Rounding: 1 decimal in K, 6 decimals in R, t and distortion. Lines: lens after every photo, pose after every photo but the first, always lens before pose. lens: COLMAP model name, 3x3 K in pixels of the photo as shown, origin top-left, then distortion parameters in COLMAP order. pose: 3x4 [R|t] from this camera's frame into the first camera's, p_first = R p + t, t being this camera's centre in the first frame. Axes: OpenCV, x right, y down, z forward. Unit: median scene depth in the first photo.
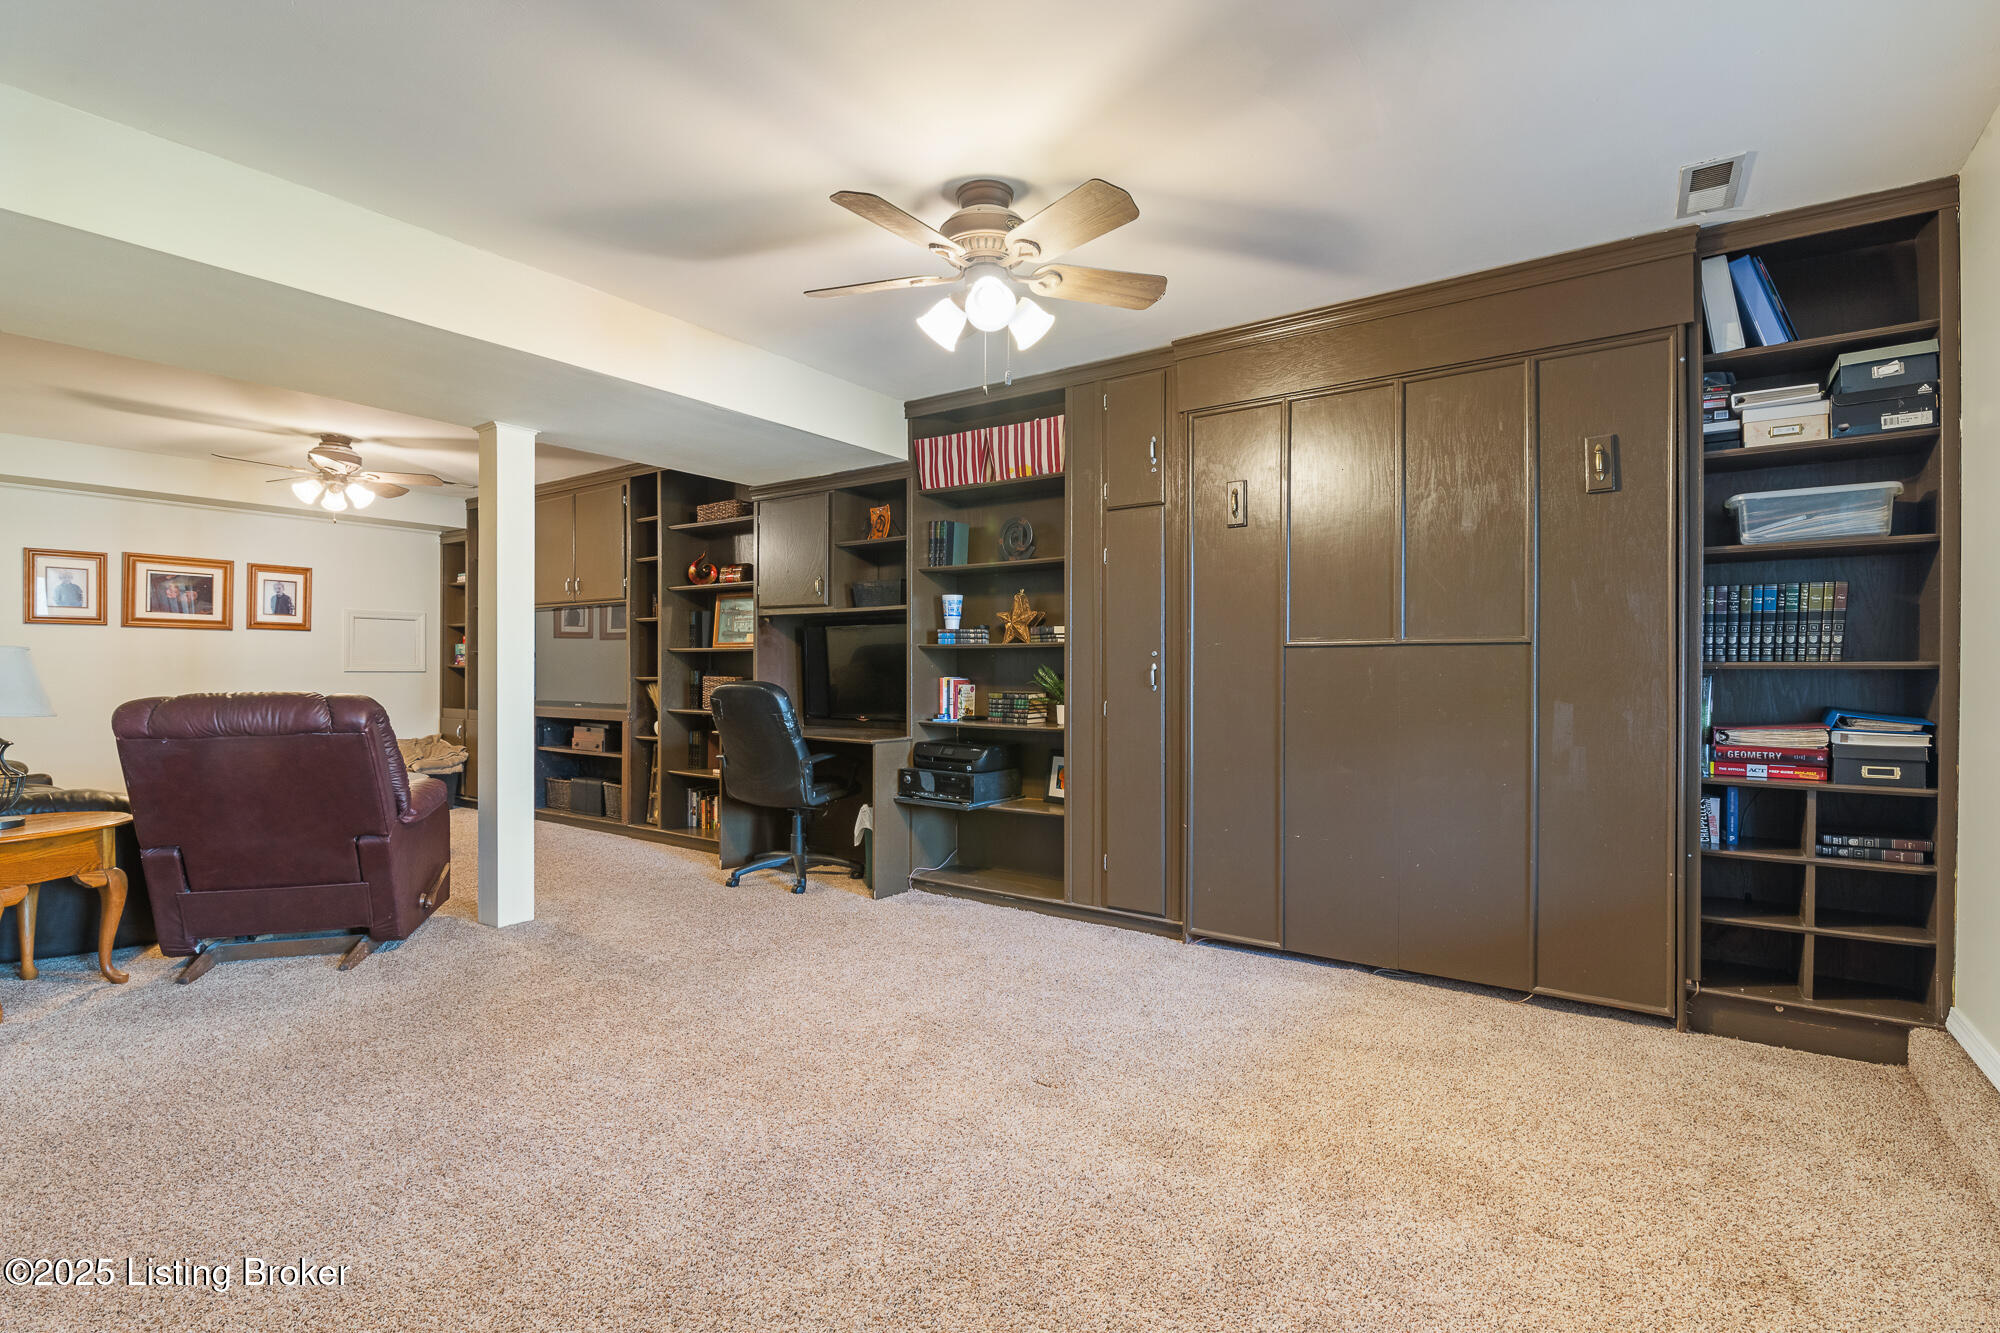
lens RADIAL K [[939.6, 0, 1002.2], [0, 939.6, 666.9], [0, 0, 1]] dist [-0.004195, -0.006154]
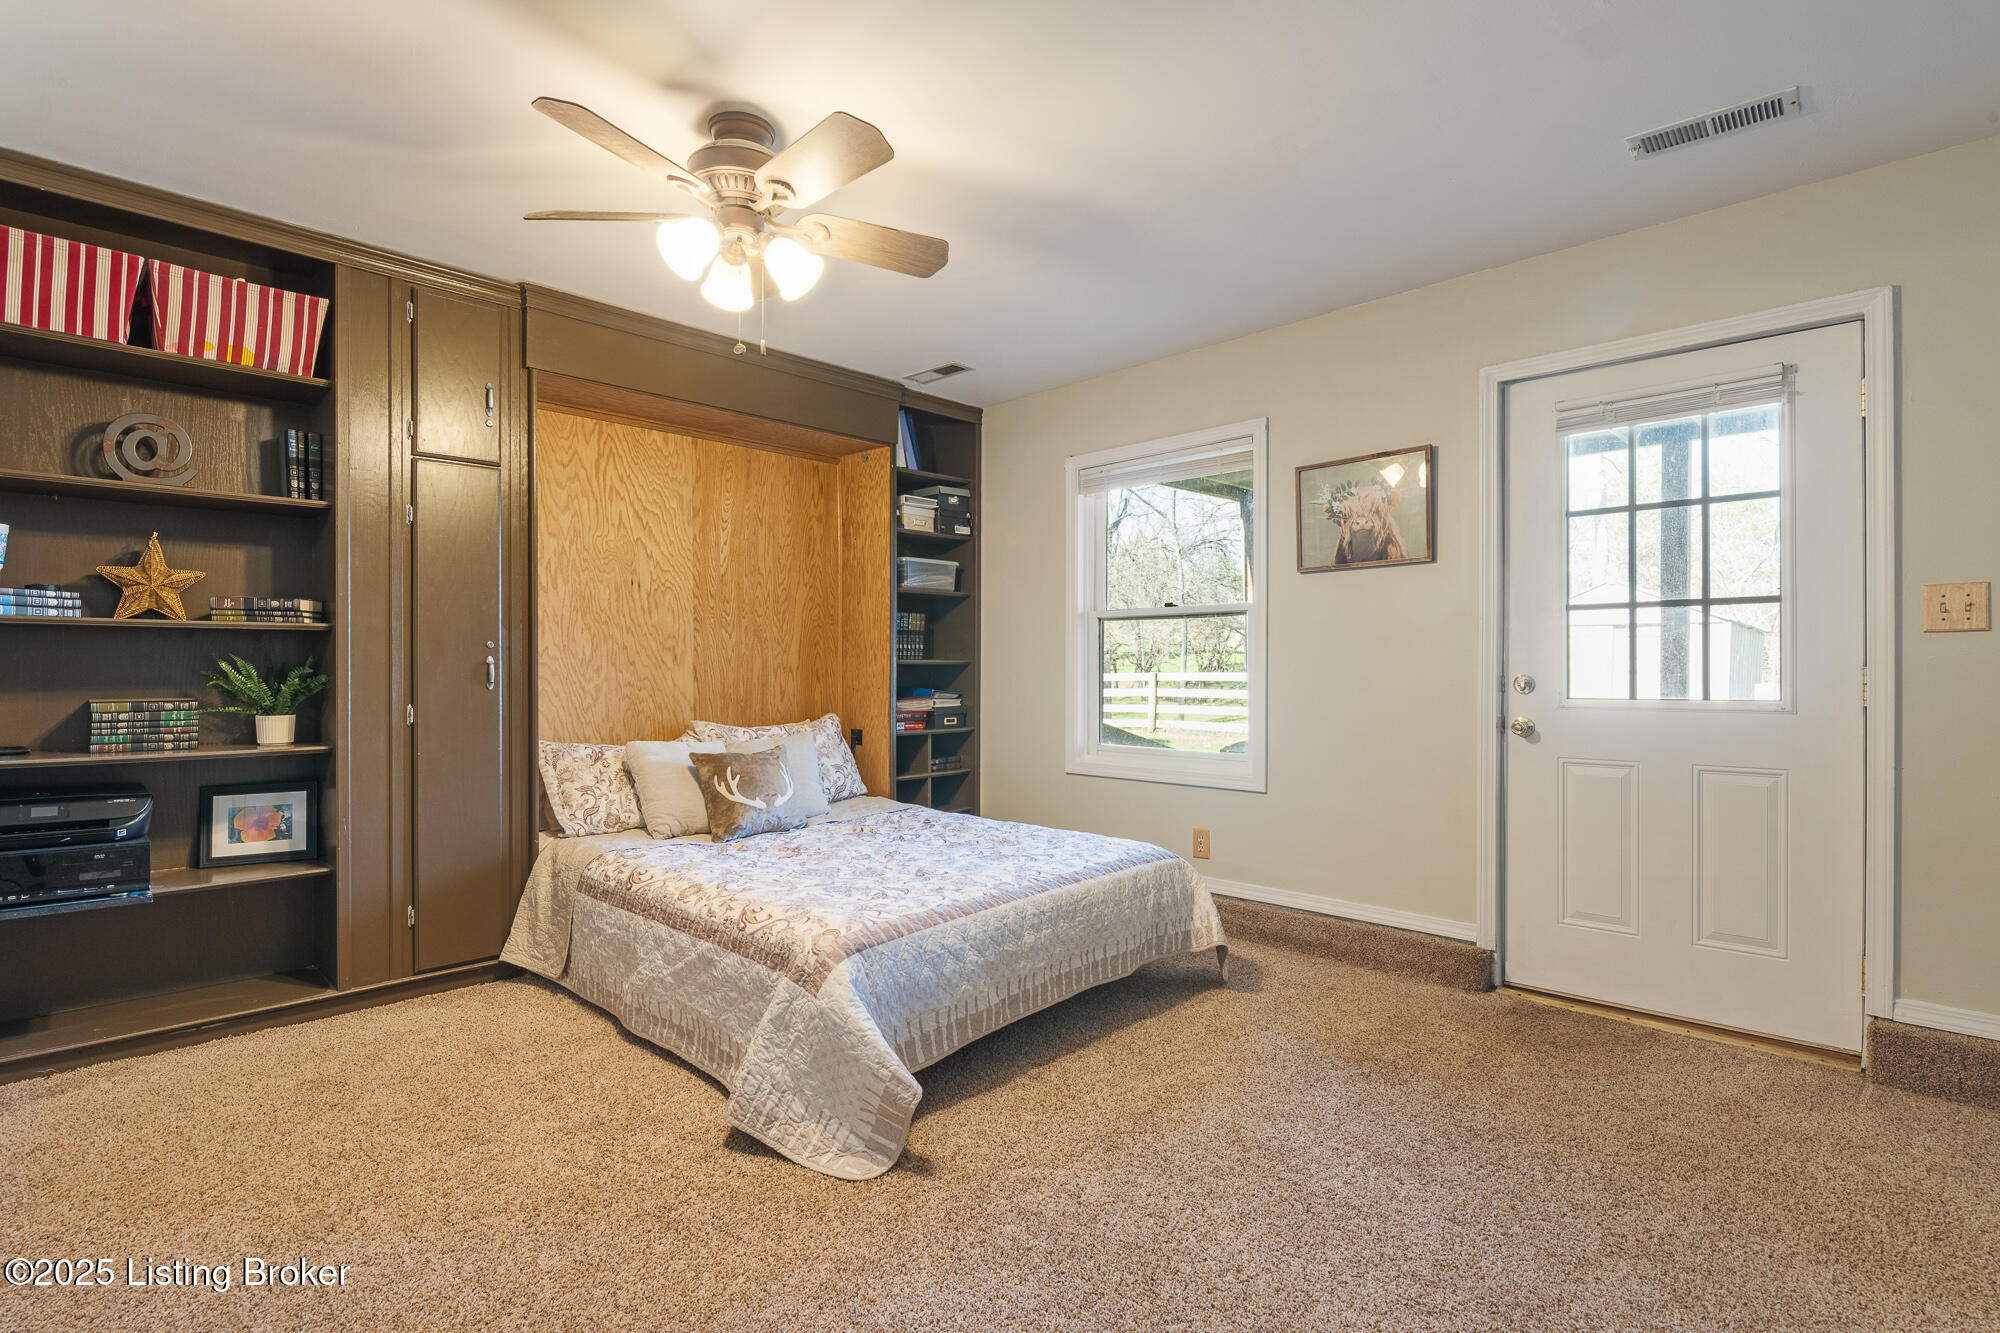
lens RADIAL K [[939.6, 0, 1005.2], [0, 939.6, 666.3], [0, 0, 1]] dist [-0.004195, -0.006154]
pose [[0.152980, -0.001322, 0.988228, -0.693766], [-0.003829, 0.999991, 0.001931, 0.002274], [-0.988222, -0.004079, 0.152973, 0.497446]]
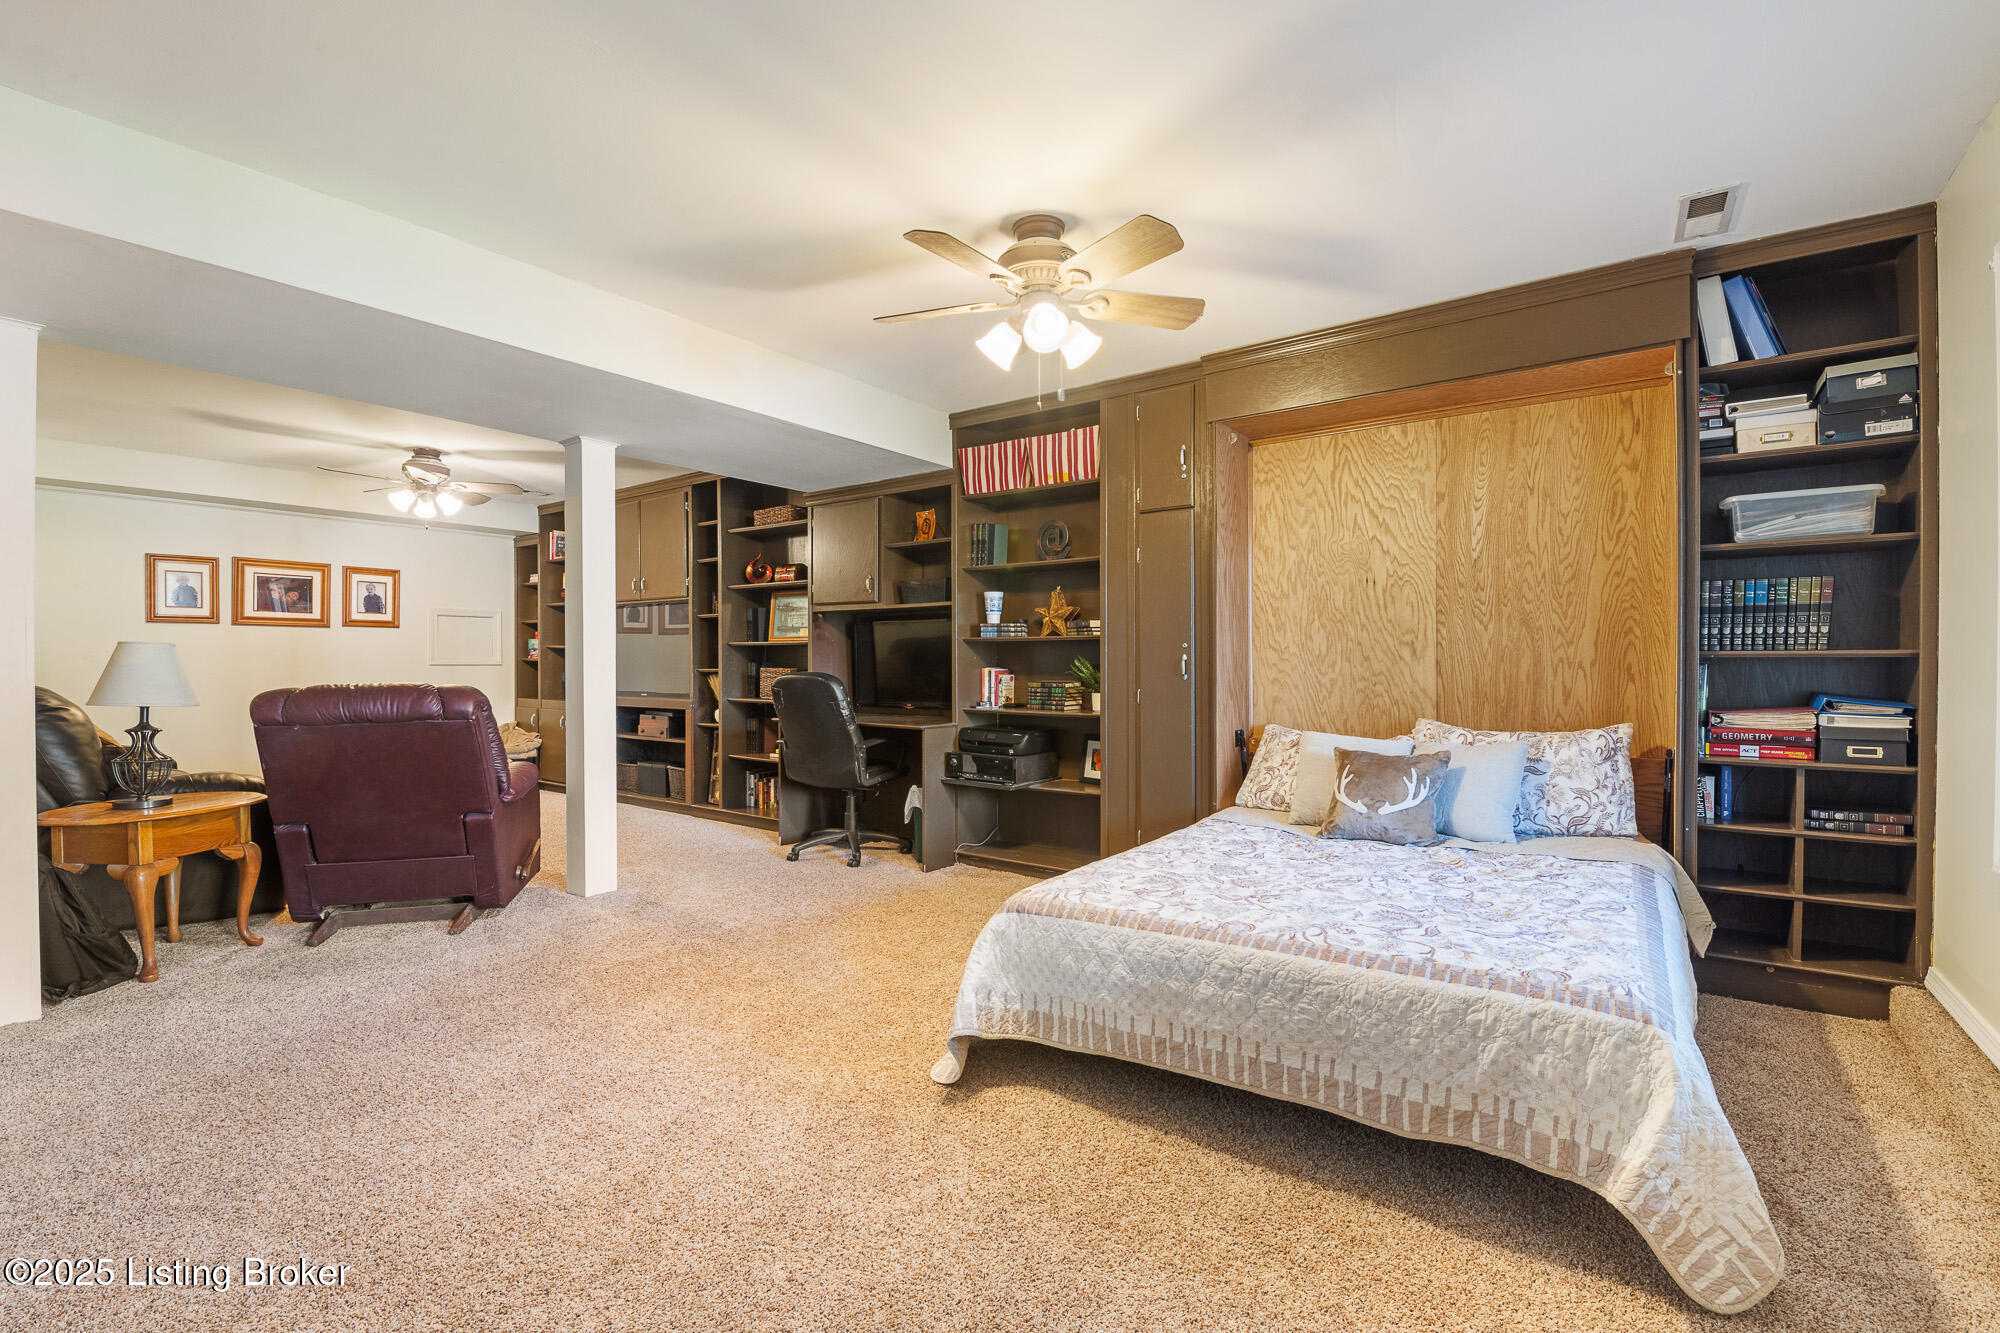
lens RADIAL K [[883.0, 0, 1003.4], [0, 883.0, 662.5], [0, 0, 1]] dist [-0.006737, -0.006747]
pose [[0.999823, -0.003917, -0.018410, -0.033774], [0.004003, 0.999981, 0.004631, 0.000168], [0.018392, -0.004704, 0.999820, -0.027378]]
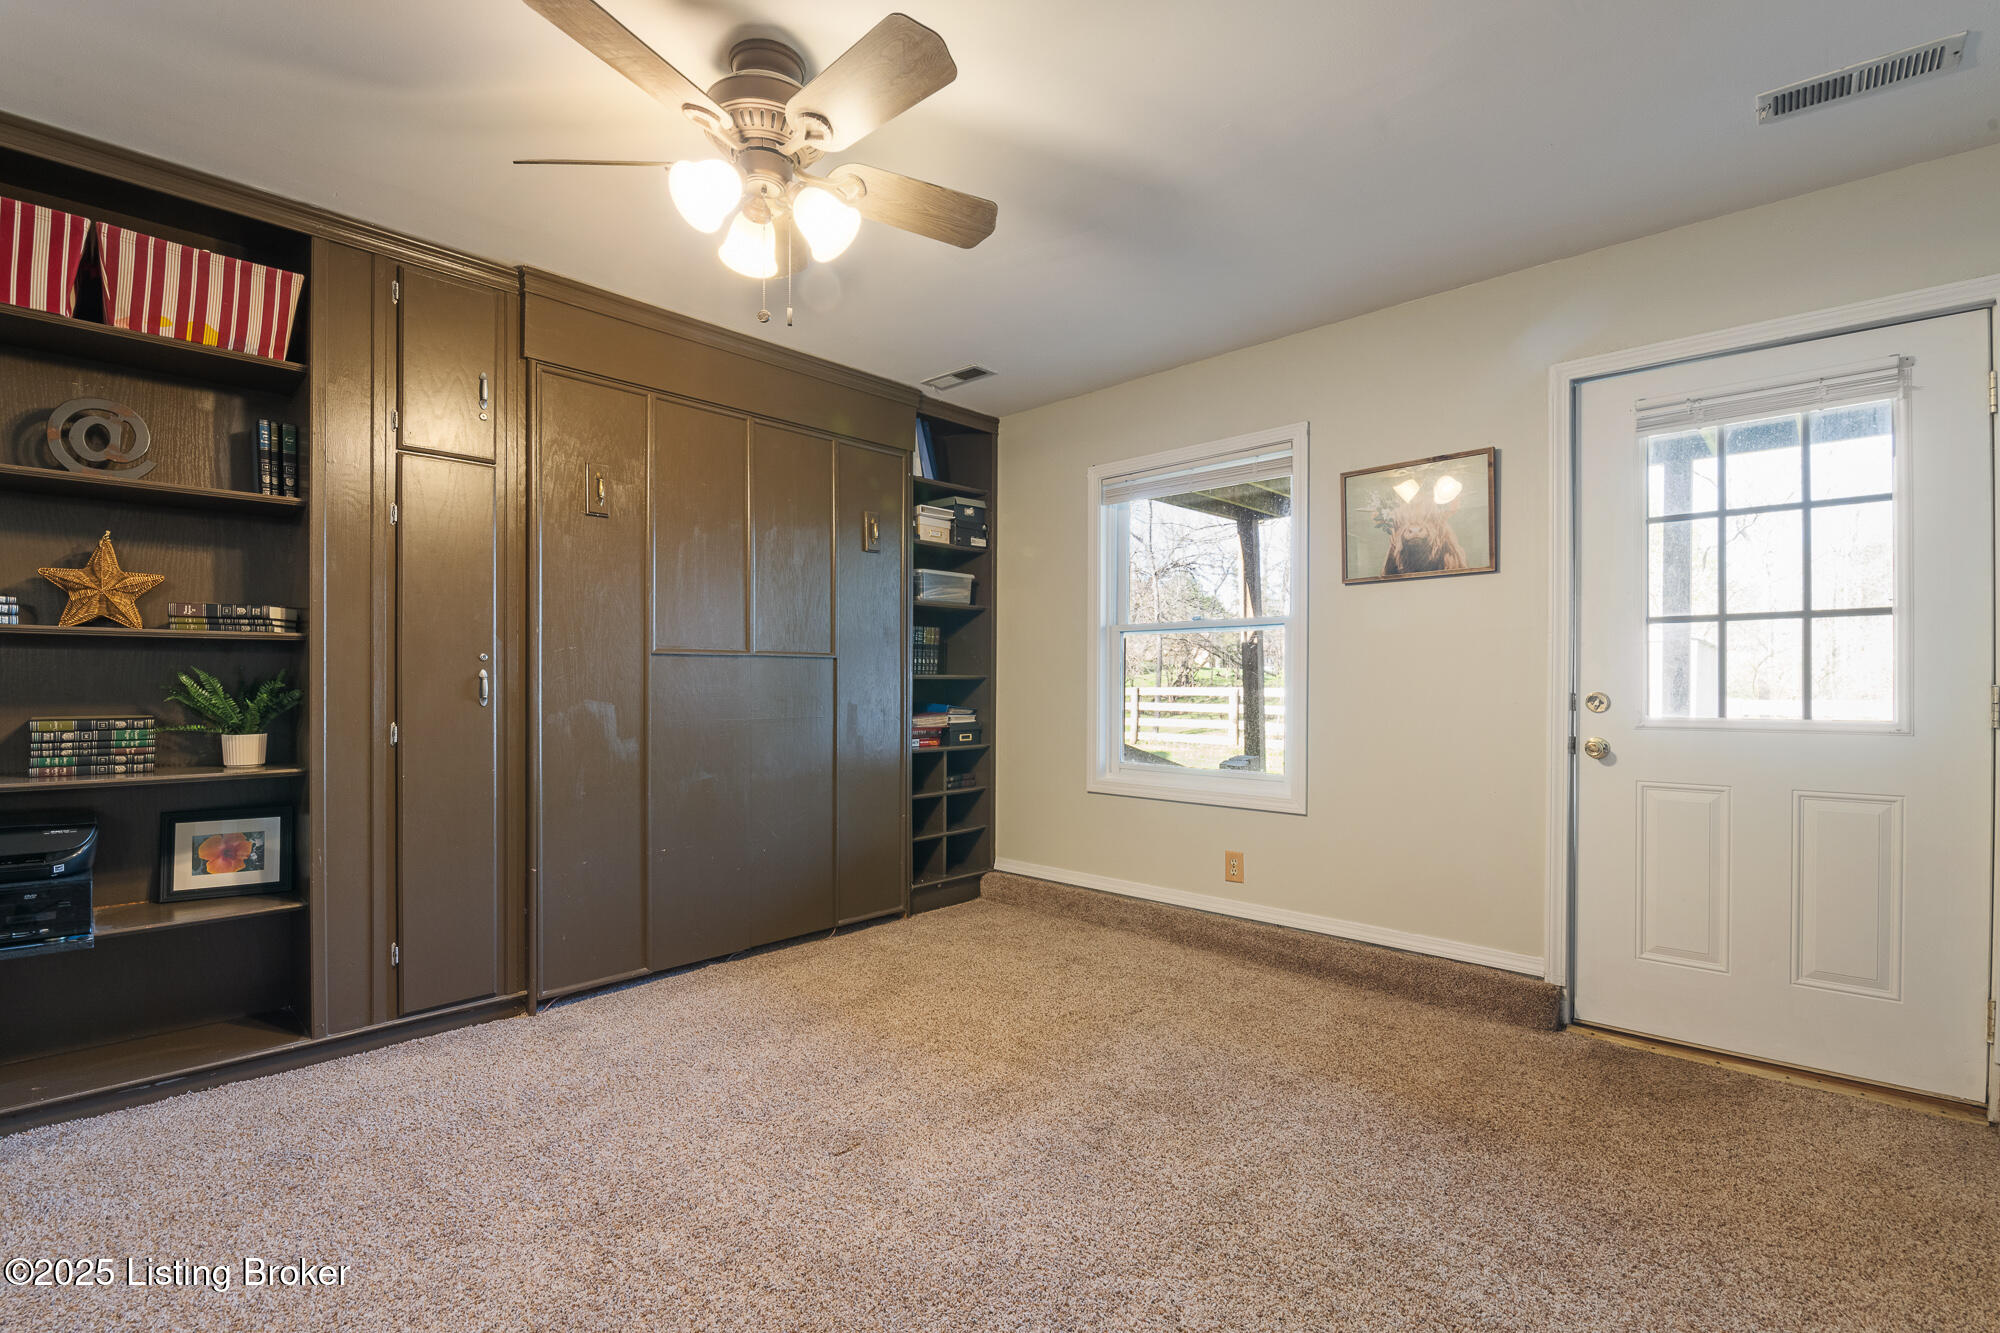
lens RADIAL K [[883.0, 0, 1003.1], [0, 883.0, 679.8], [0, 0, 1]] dist [-0.006737, -0.006747]
pose [[0.137676, 0.000401, 0.990477, -0.577826], [-0.006015, 0.999982, 0.000432, 0.001996], [-0.990459, -0.006017, 0.137676, 0.566811]]
